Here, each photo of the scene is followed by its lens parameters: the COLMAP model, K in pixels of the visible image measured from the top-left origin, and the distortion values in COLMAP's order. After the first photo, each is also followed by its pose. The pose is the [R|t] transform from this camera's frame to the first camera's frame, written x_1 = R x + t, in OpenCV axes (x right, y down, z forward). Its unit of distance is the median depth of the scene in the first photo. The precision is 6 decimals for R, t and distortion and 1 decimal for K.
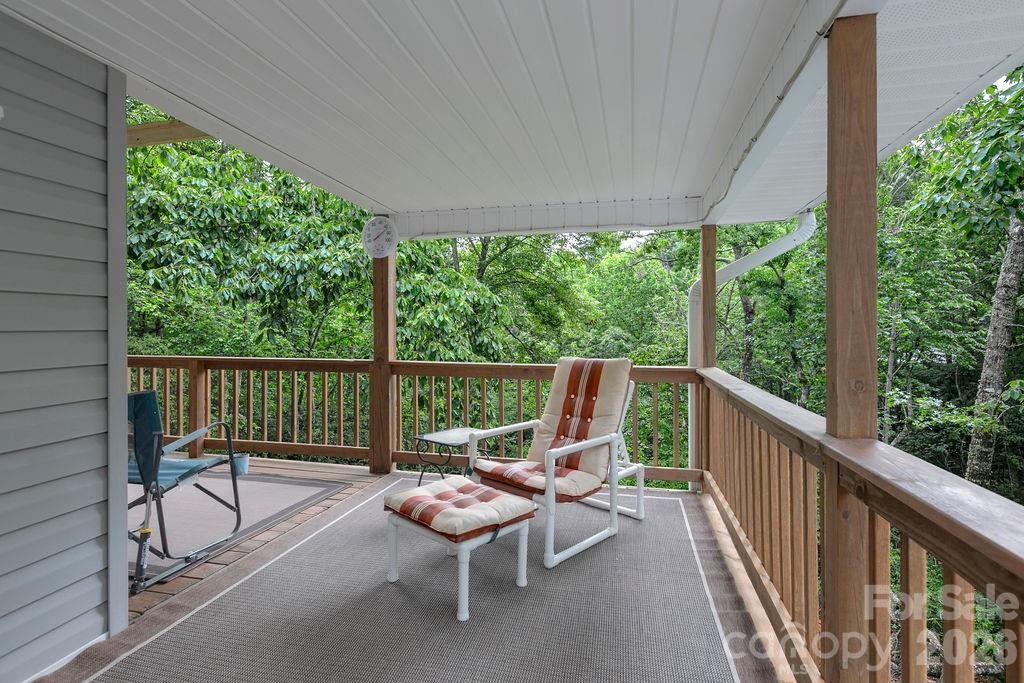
lens RADIAL K [[508.7, 0, 526.8], [0, 508.7, 326.9], [0, 0, 1]] dist [-0.012860, 0.000664]
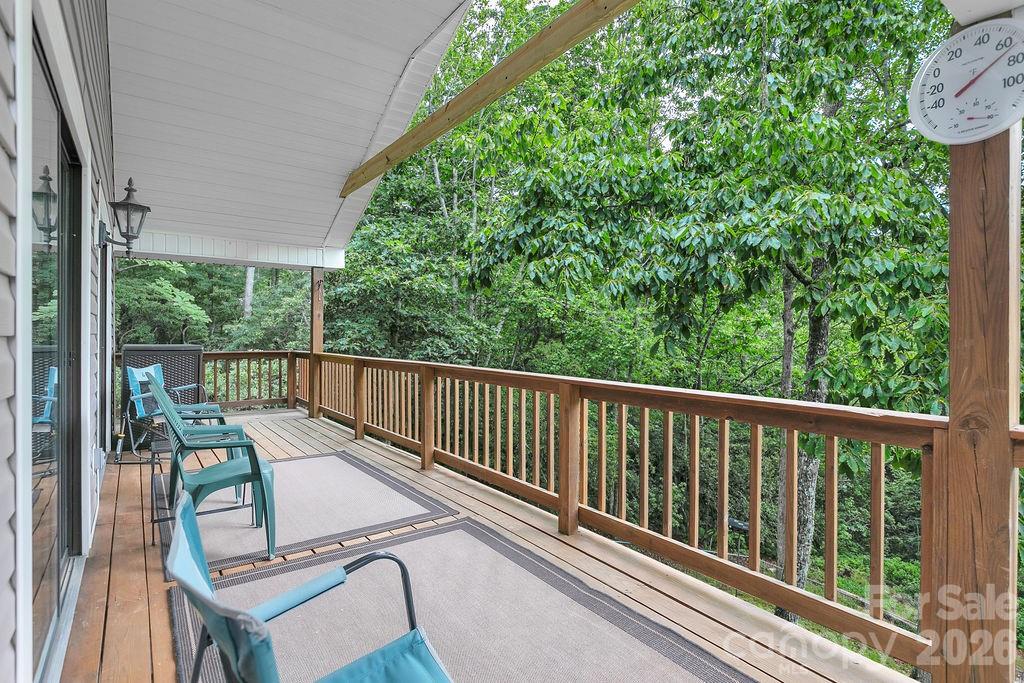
lens RADIAL K [[508.7, 0, 514.0], [0, 508.7, 338.2], [0, 0, 1]] dist [-0.012860, 0.000664]
pose [[0.739394, 0.008705, -0.673216, -0.183612], [-0.002497, 0.999945, 0.010187, 0.001619], [0.673268, -0.005851, 0.739375, 0.322257]]
